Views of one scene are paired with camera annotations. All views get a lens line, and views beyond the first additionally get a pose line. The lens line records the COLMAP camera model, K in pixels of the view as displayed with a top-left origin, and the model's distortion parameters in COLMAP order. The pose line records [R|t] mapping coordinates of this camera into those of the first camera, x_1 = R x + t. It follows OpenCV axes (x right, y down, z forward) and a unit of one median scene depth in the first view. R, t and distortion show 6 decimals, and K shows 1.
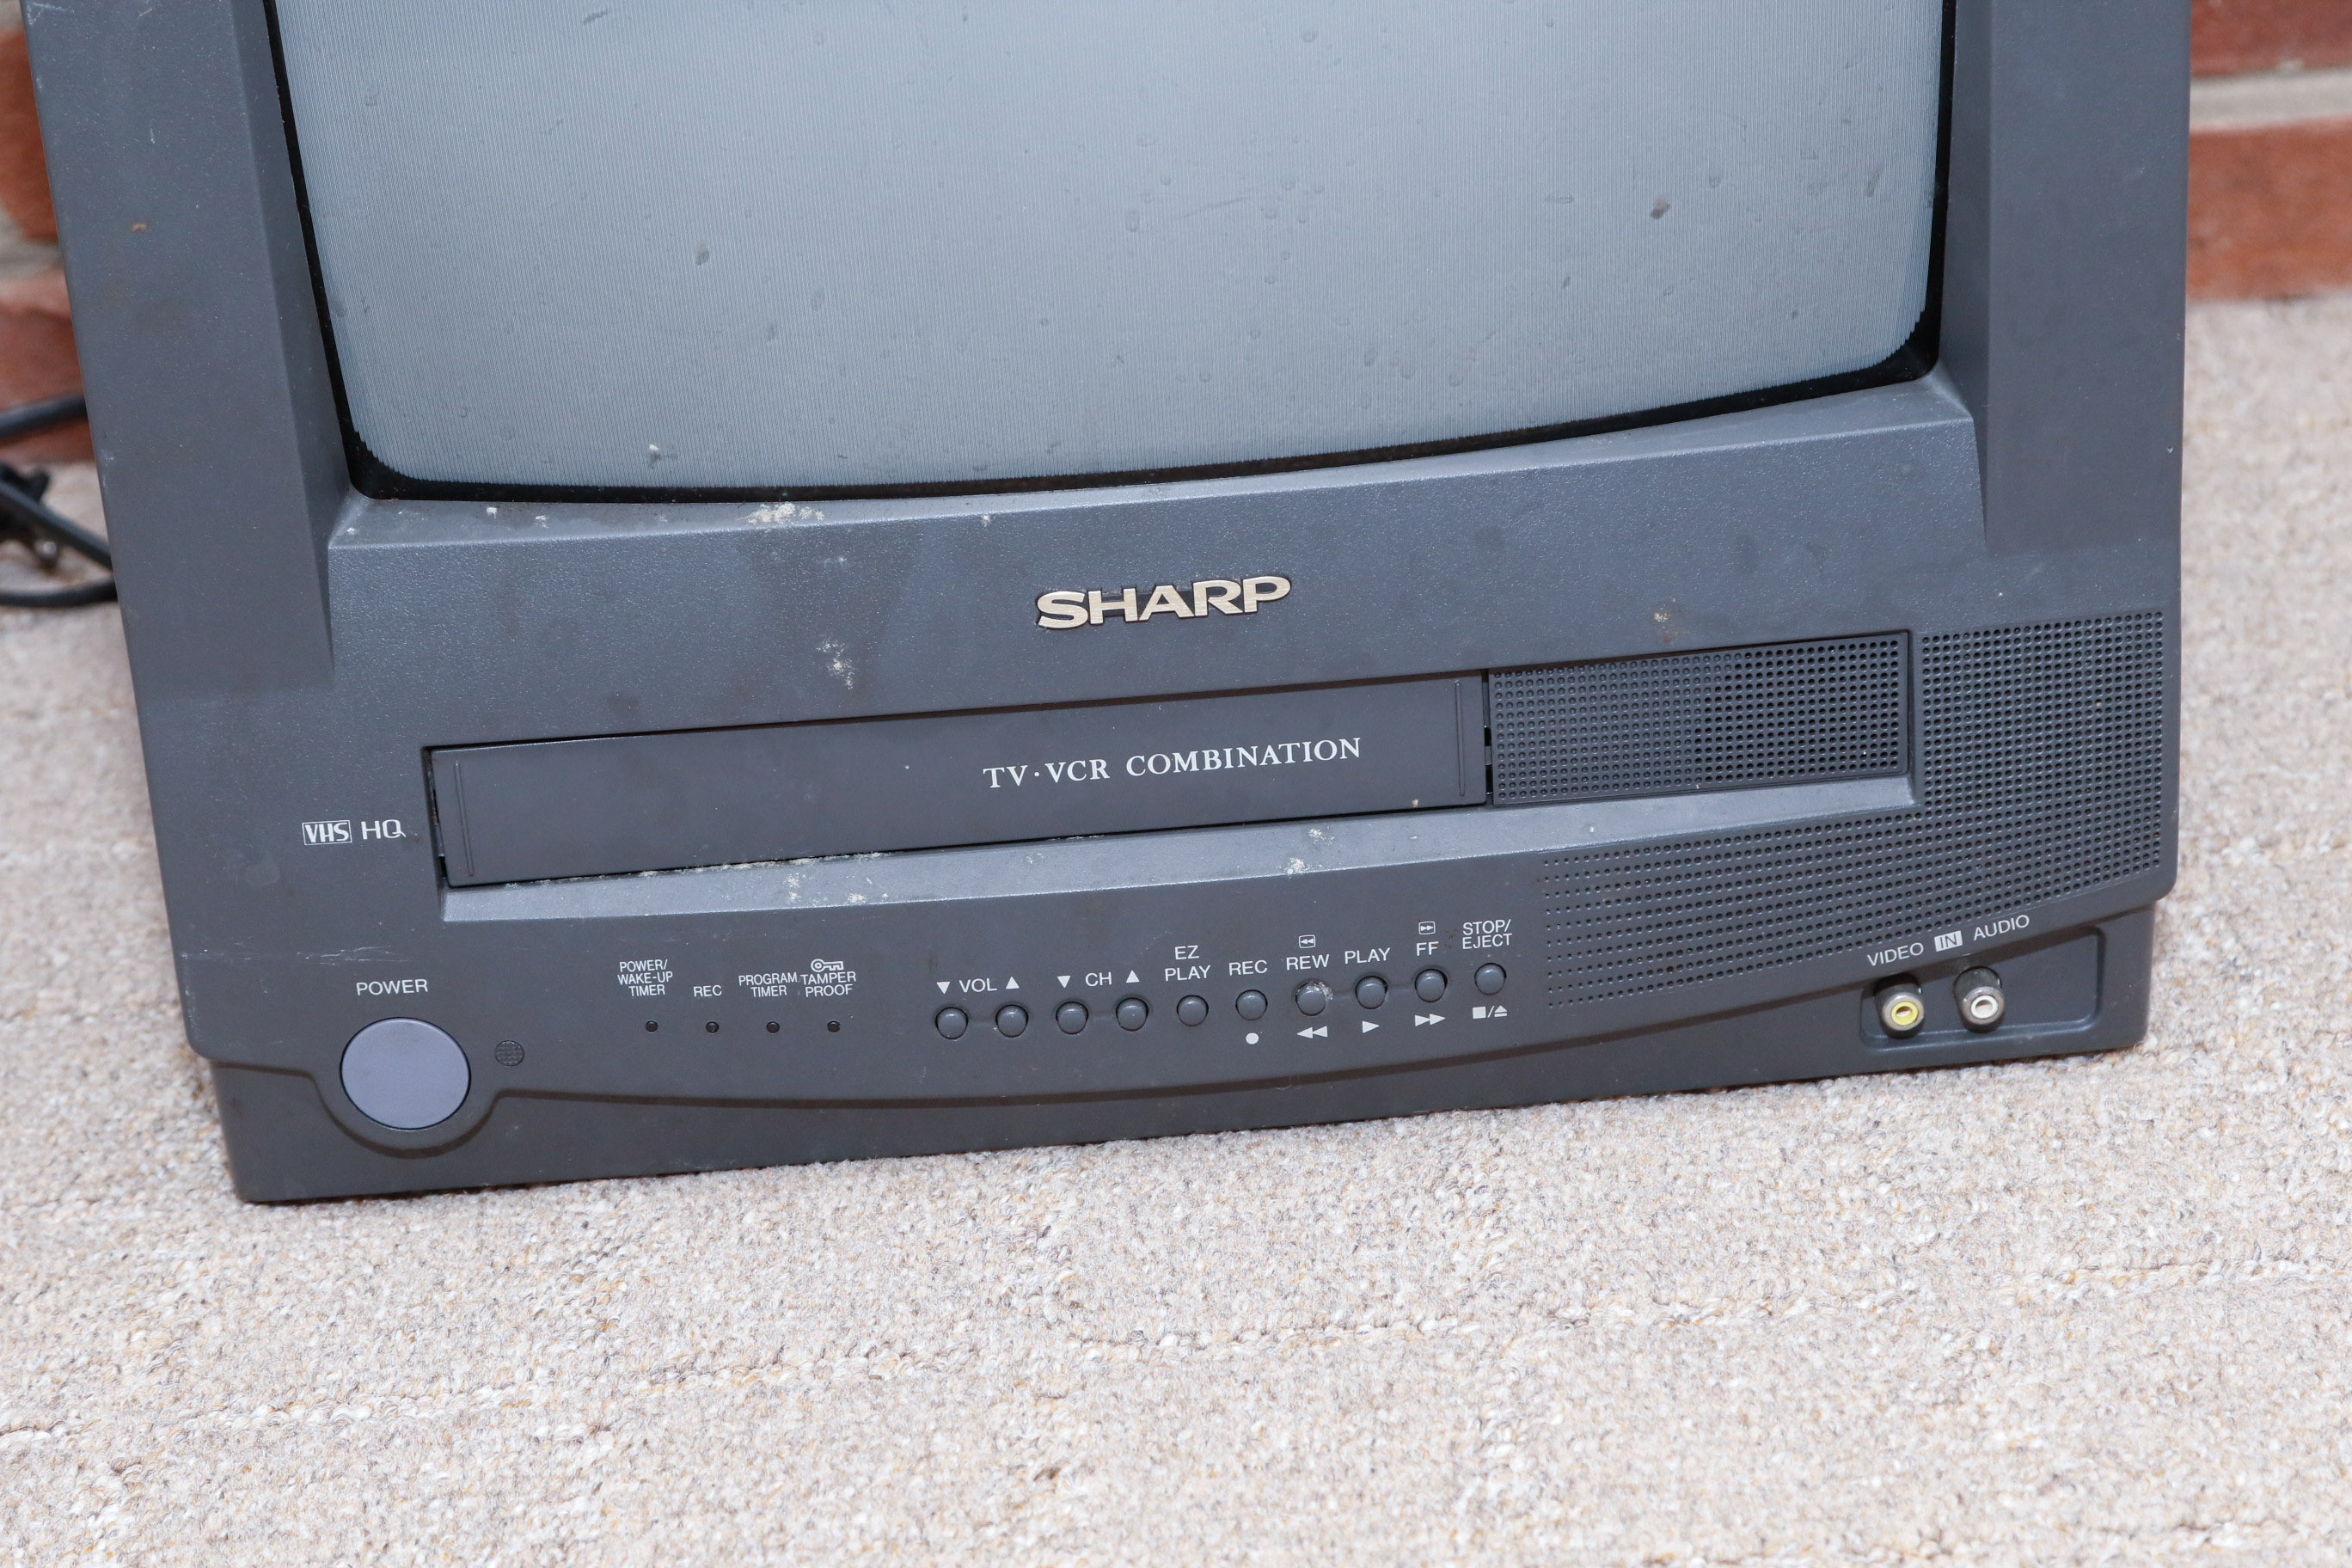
lens RADIAL K [[4969.5, 0, 1178.0], [0, 4969.5, 783.7], [0, 0, 1]] dist [0.079915, 0.000000]
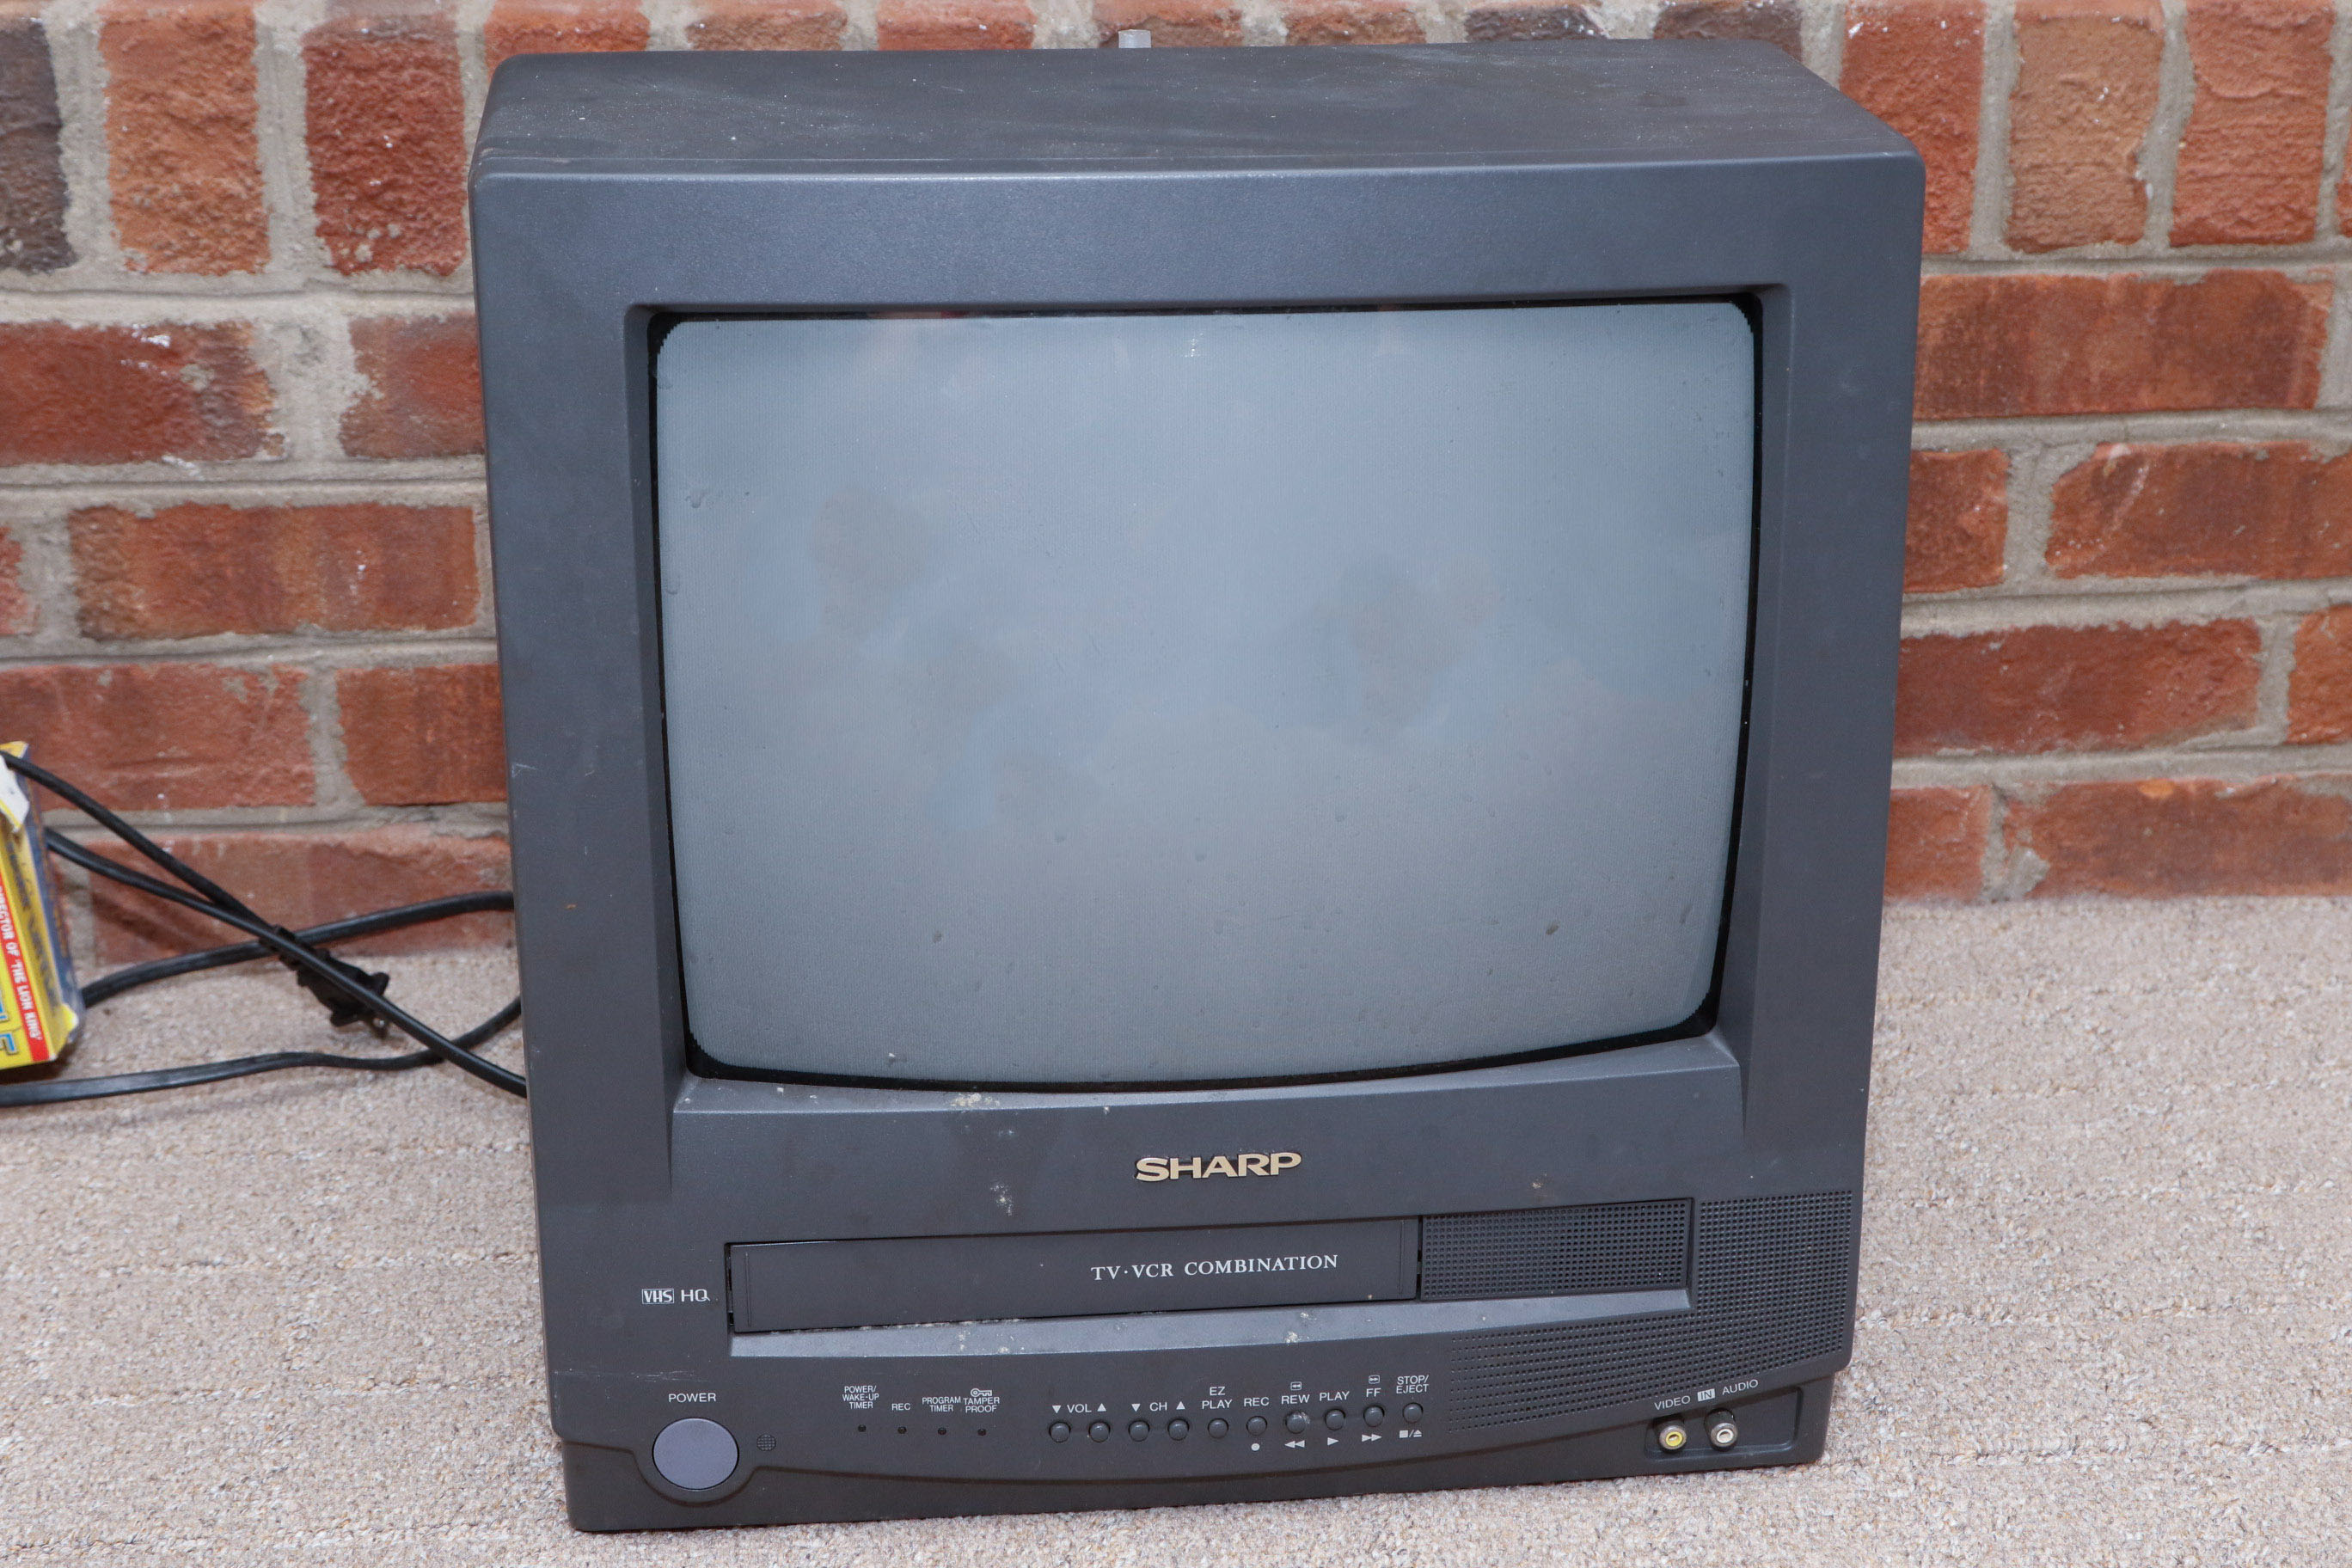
lens RADIAL K [[3571.3, 0, 1193.0], [0, 3571.3, 788.4], [0, 0, 1]] dist [-0.023974, 0.000000]
pose [[0.996295, 0.043645, 0.074097, -0.094467], [-0.038749, 0.997049, -0.066272, -0.077116], [-0.076771, 0.063155, 0.995047, -0.098293]]
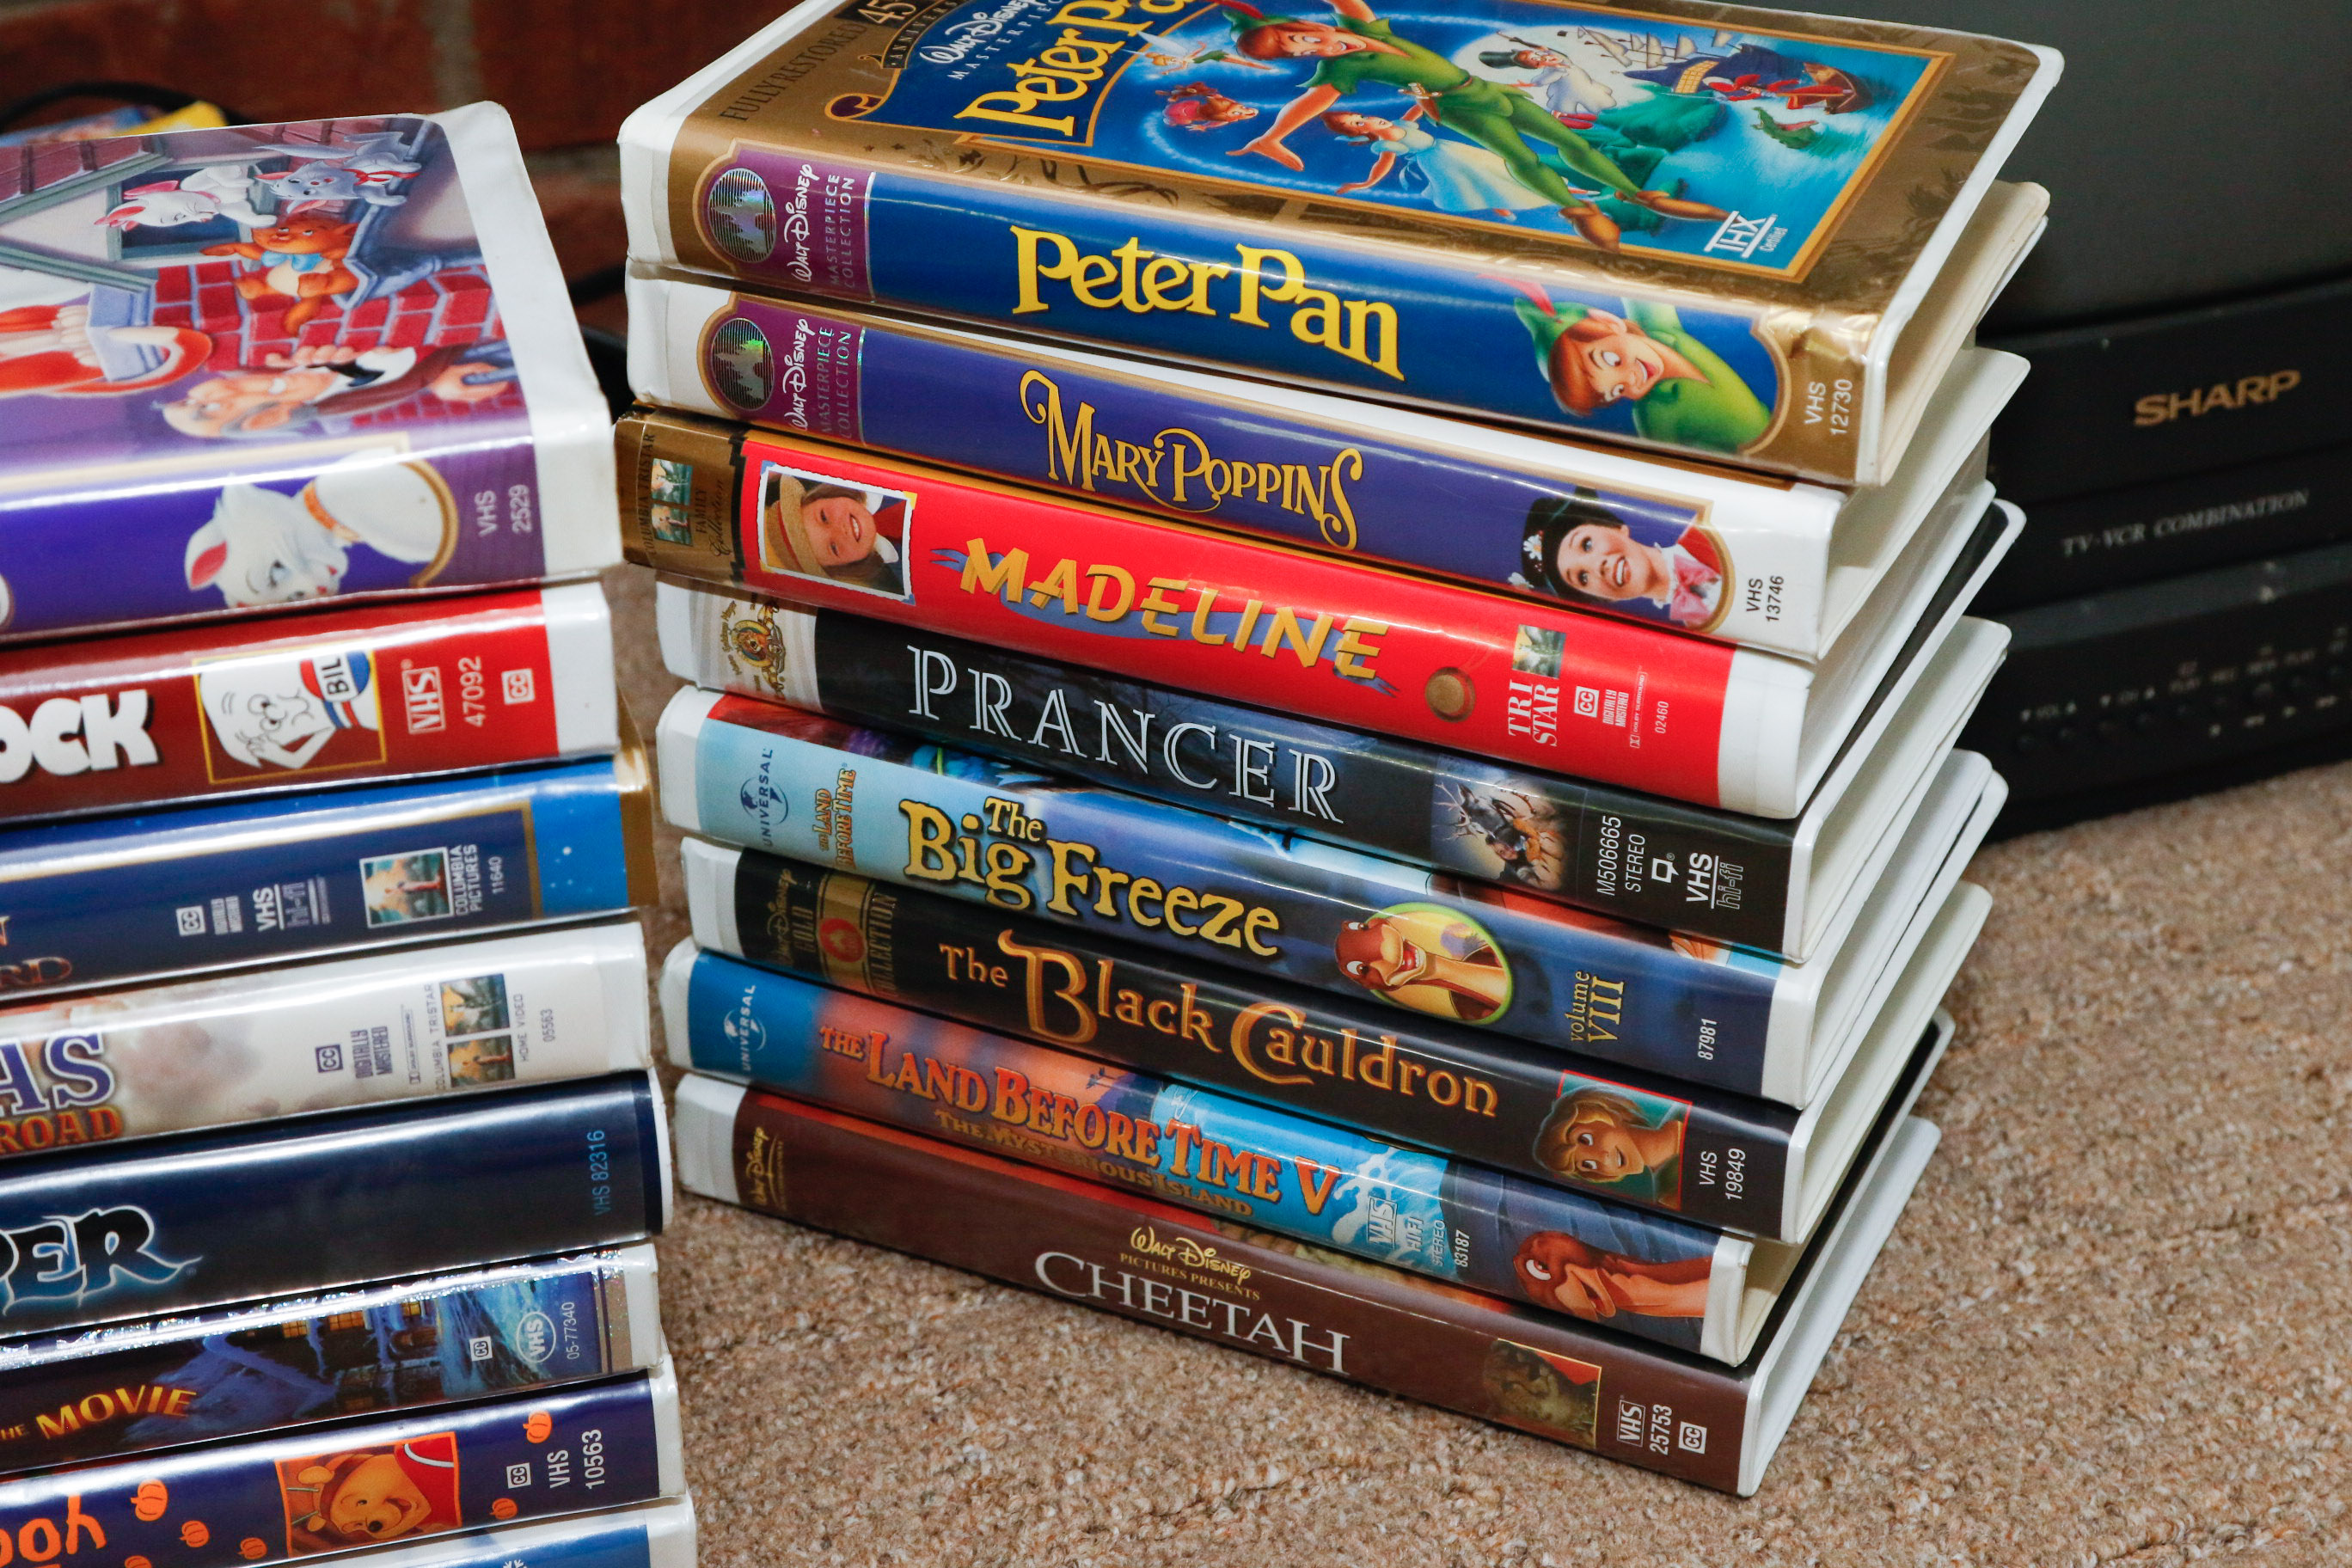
lens RADIAL K [[4200.4, 0, 1187.0], [0, 4200.4, 780.7], [0, 0, 1]] dist [0.030092, 0.000000]
pose [[0.933049, -0.112141, 0.341824, -0.613142], [0.087259, 0.992347, 0.087372, -0.054856], [-0.349005, -0.051695, 0.935694, 0.071020]]
